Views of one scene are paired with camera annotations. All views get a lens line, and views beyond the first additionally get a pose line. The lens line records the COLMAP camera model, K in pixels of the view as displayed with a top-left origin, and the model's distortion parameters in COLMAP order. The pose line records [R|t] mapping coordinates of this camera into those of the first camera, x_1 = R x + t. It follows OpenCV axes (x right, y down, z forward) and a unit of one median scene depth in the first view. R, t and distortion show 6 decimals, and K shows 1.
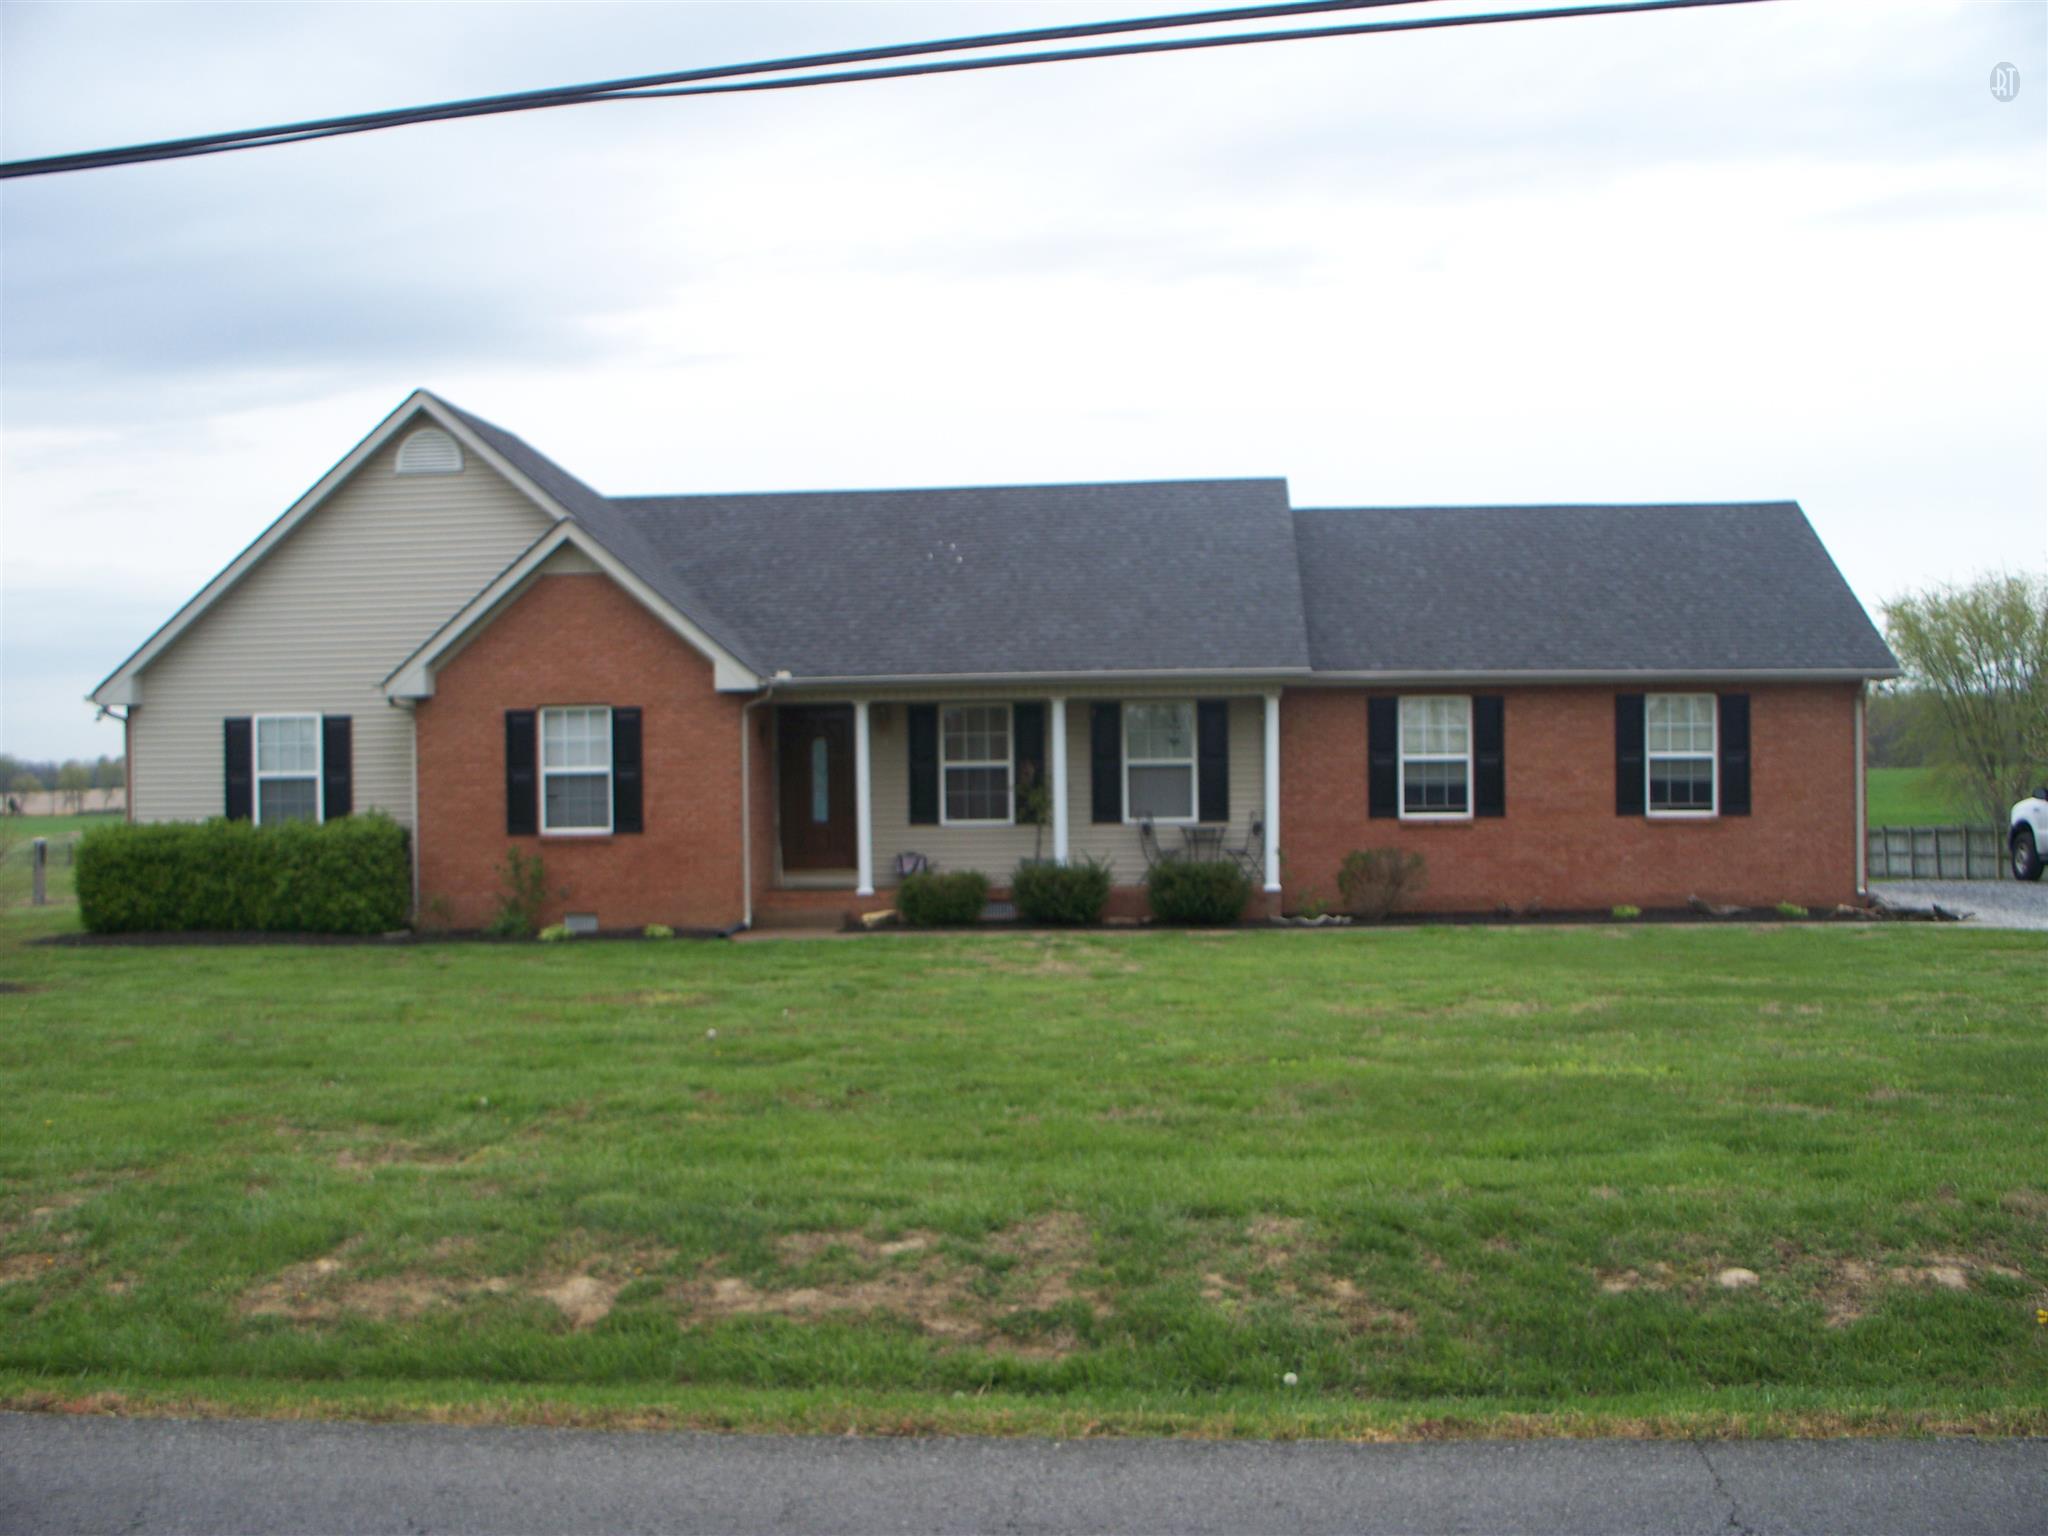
lens RADIAL K [[2099.6, 0, 1024.0], [0, 2099.6, 768.0], [0, 0, 1]] dist [-0.211965, 0.284389]
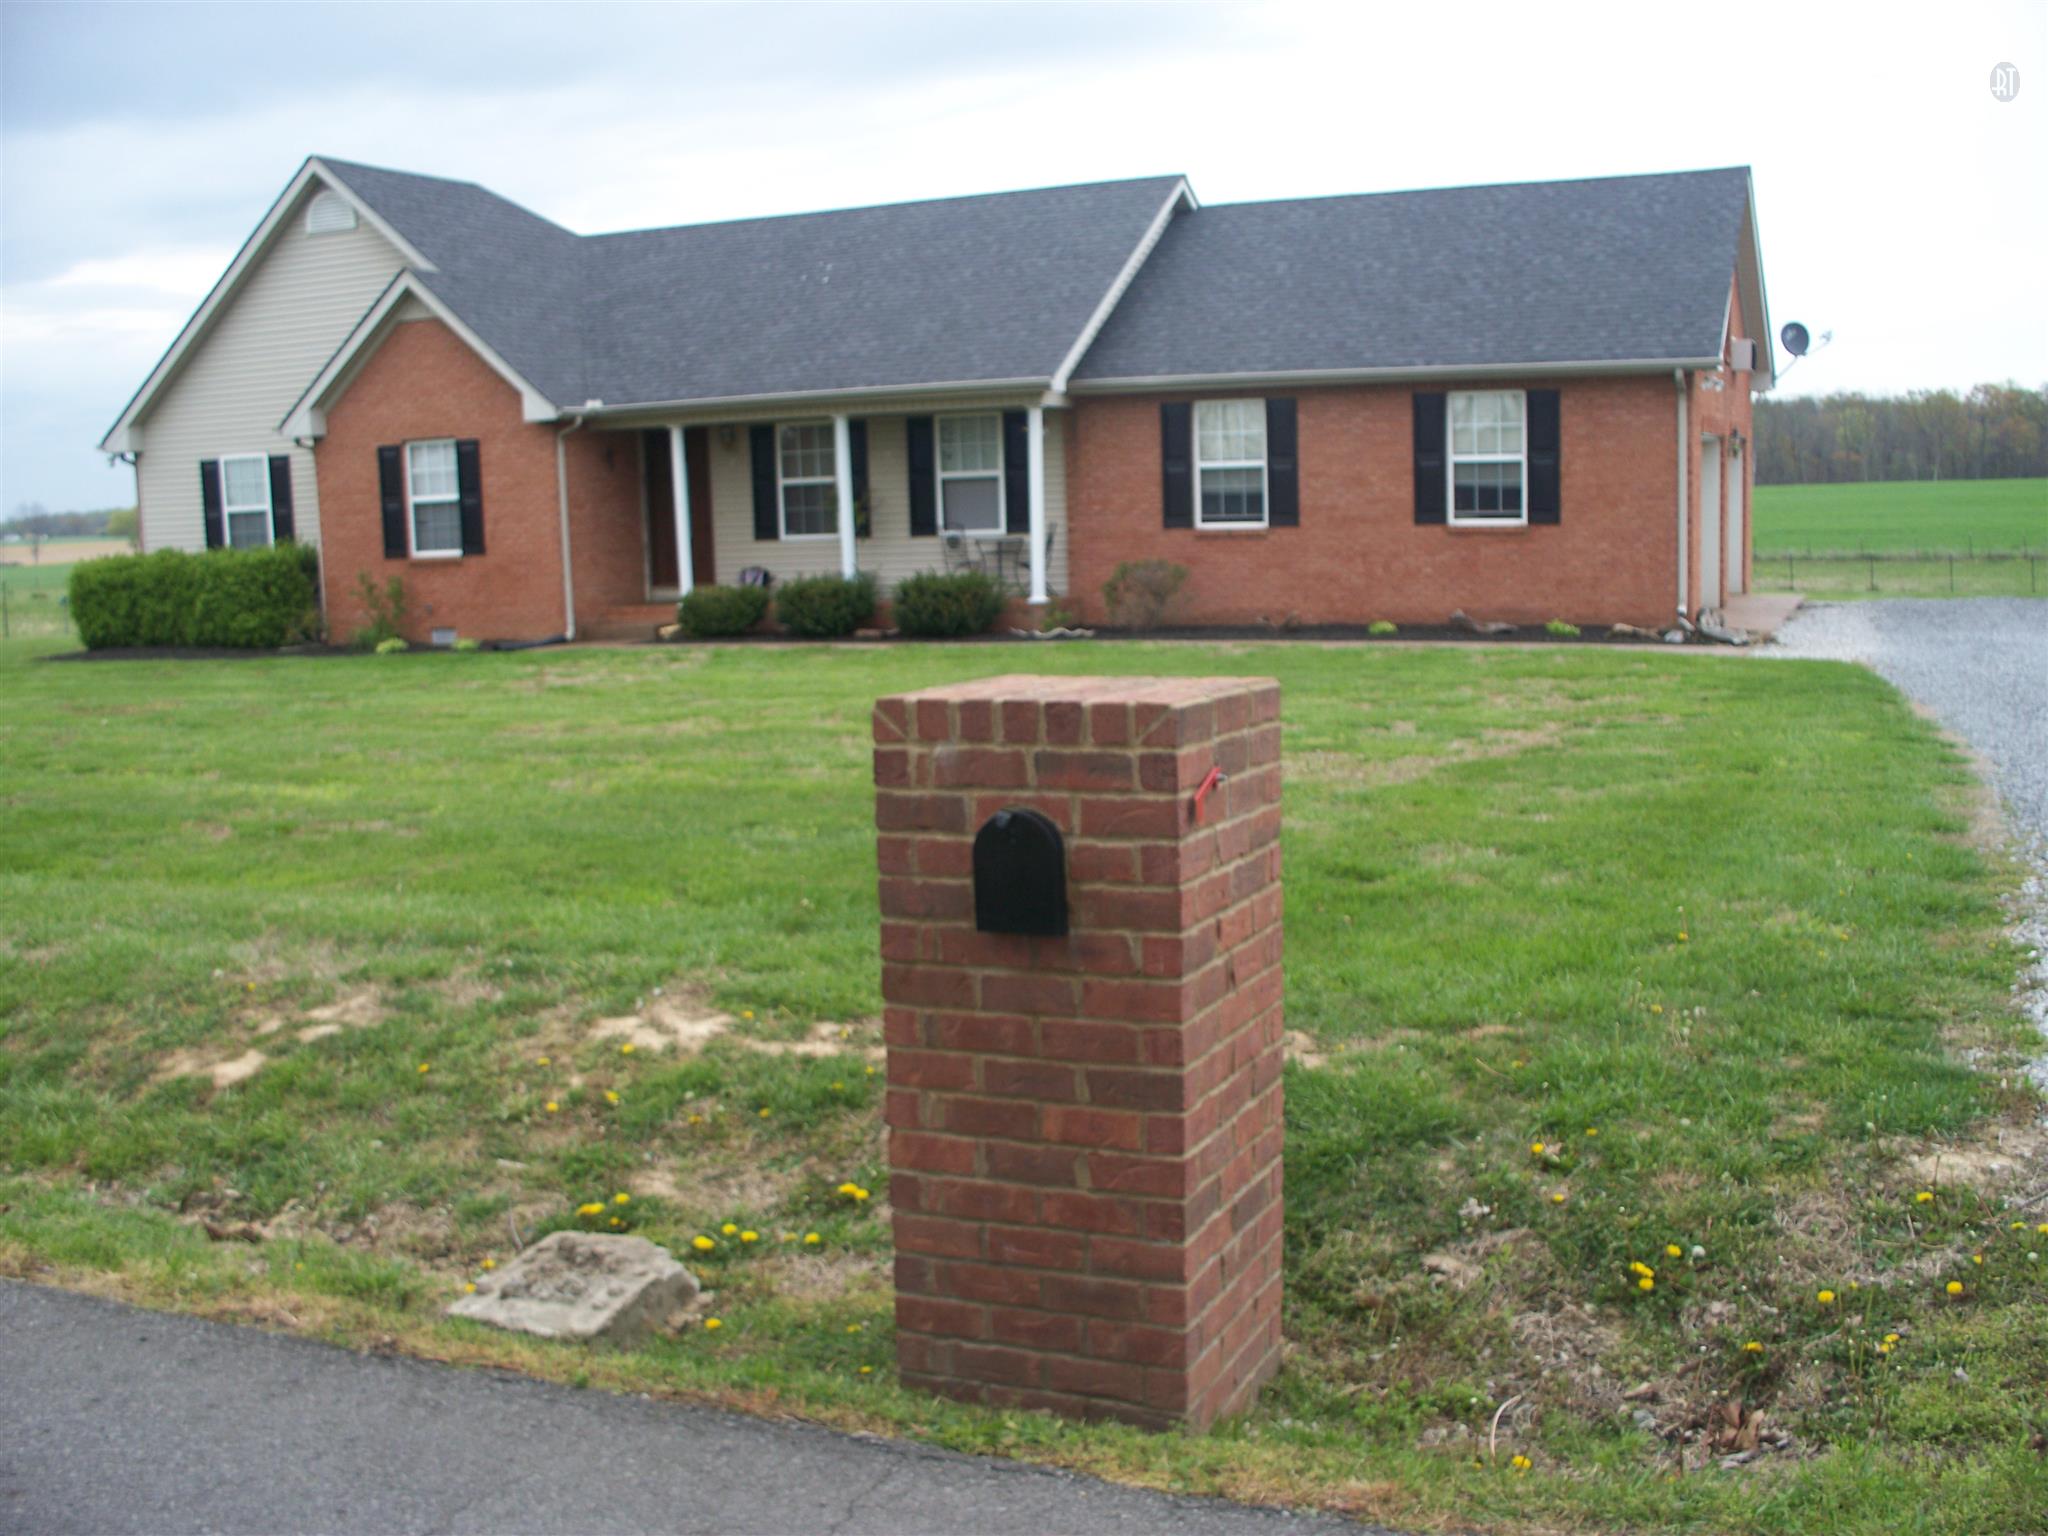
lens RADIAL K [[2099.6, 0, 1024.0], [0, 2099.6, 768.0], [0, 0, 1]] dist [-0.211965, 0.284389]
pose [[0.948067, 0.023199, -0.317222, 0.421422], [0.022158, 0.990096, 0.138630, -0.001997], [0.317296, -0.138460, 0.938164, 0.052186]]
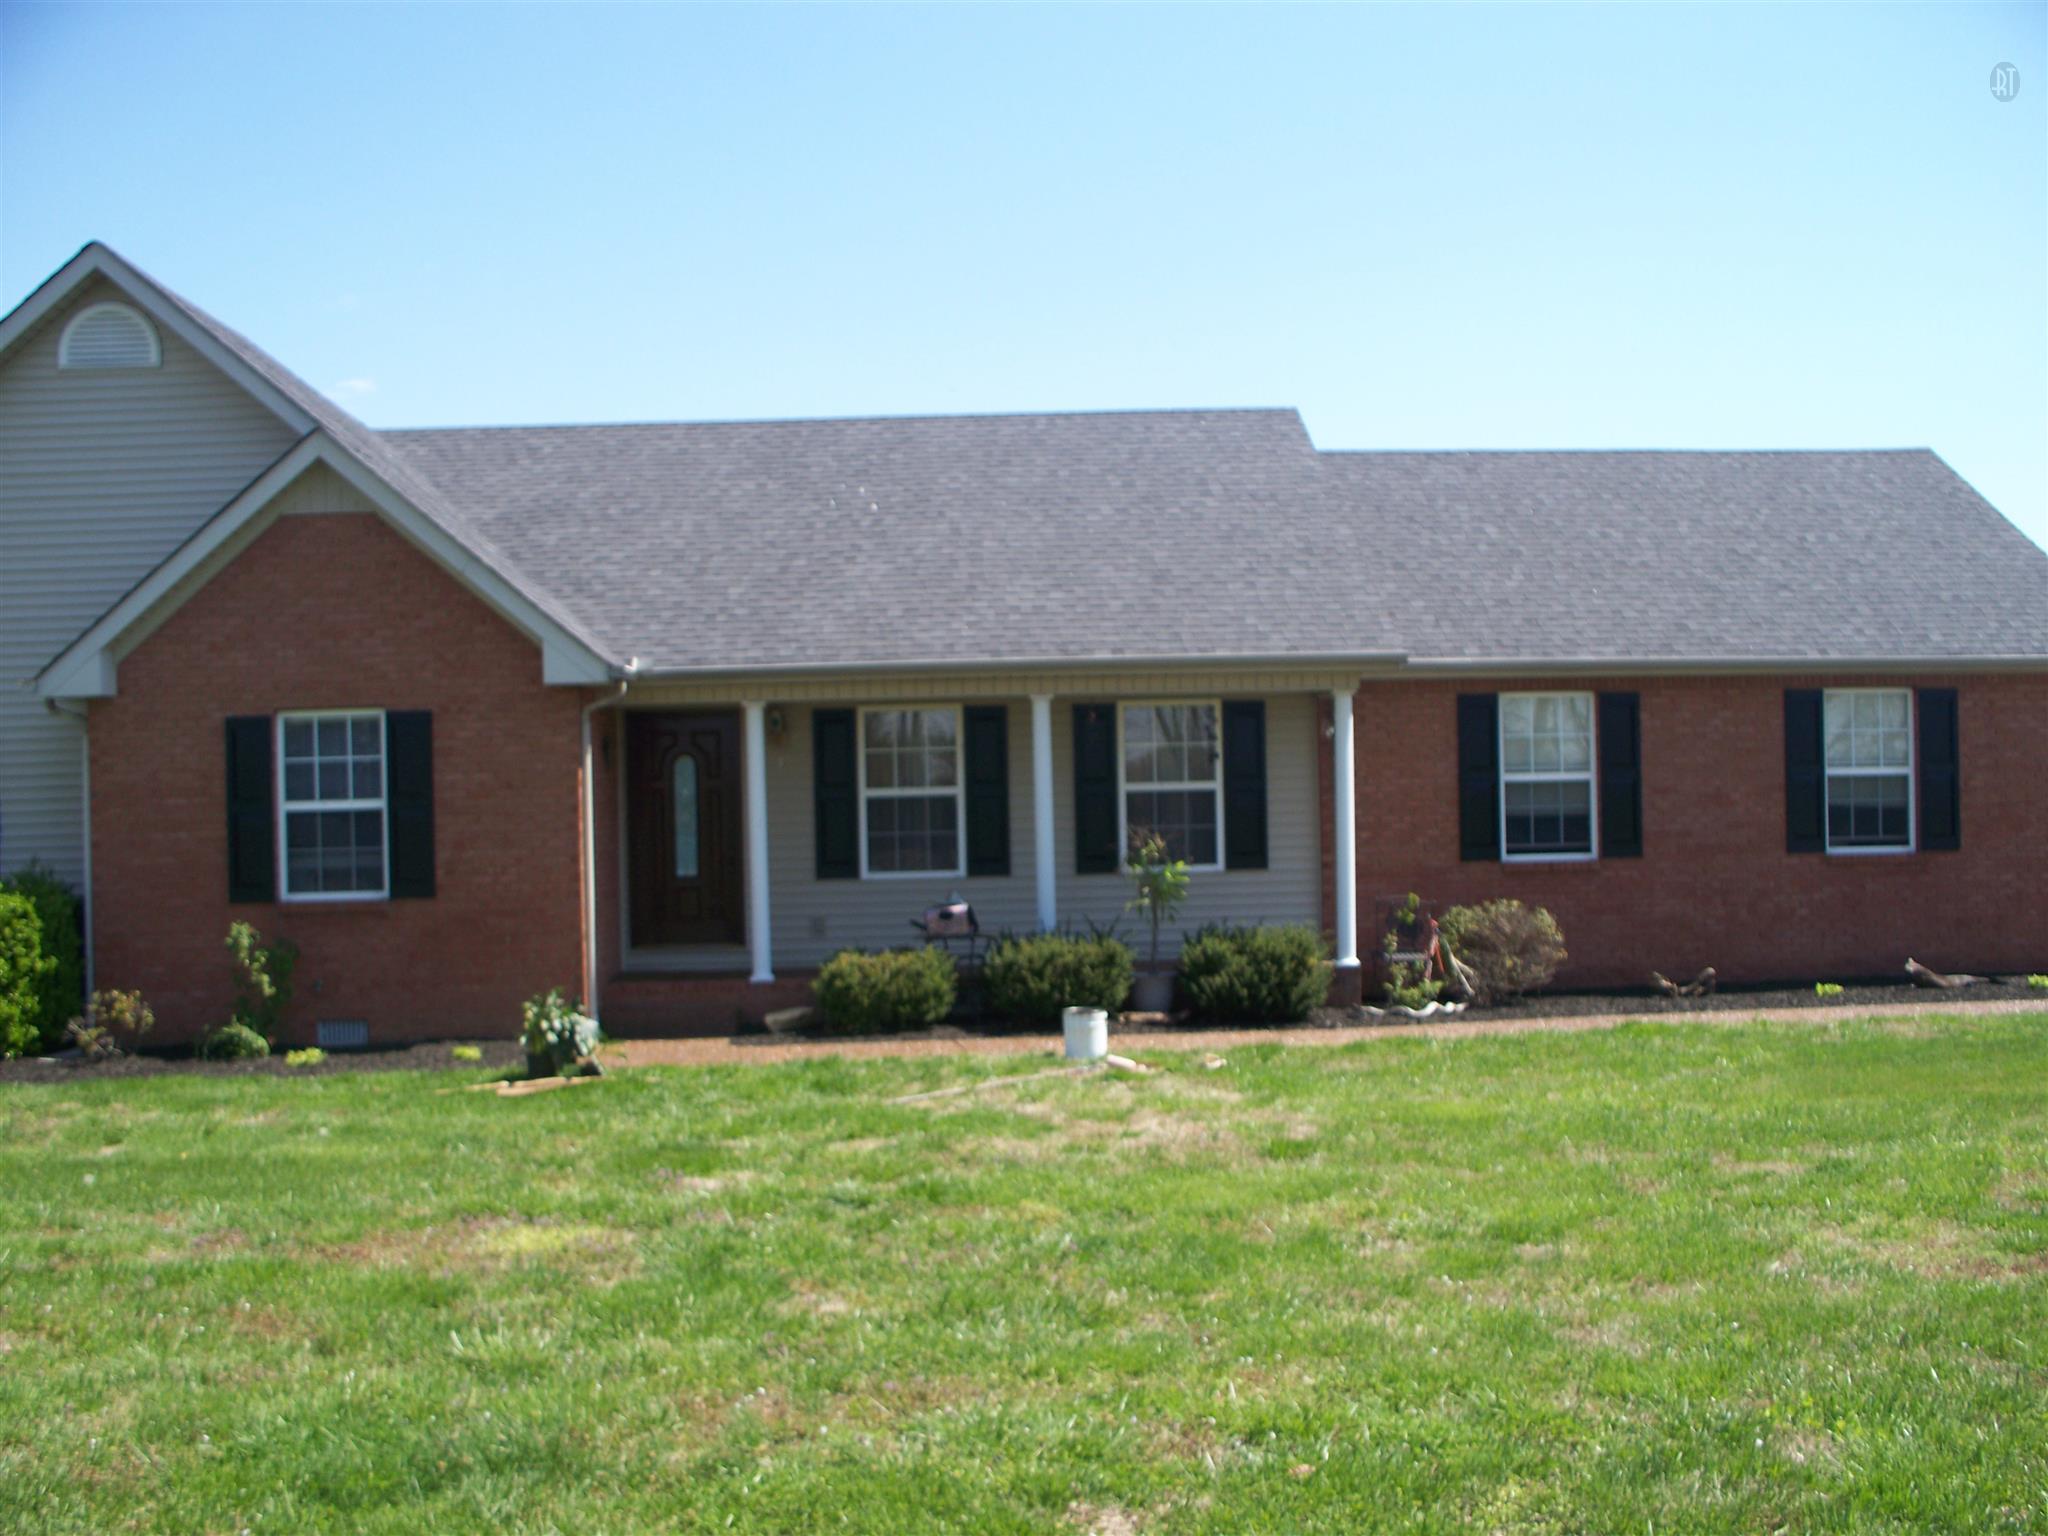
lens RADIAL K [[2114.2, 0, 1038.1], [0, 2114.2, 786.2], [0, 0, 1]] dist [-0.217576, 0.278235]
pose [[0.992535, -0.008552, 0.121657, -0.068992], [0.009285, 0.999942, -0.005464, 0.000485], [-0.121603, 0.006553, 0.992557, 0.302472]]
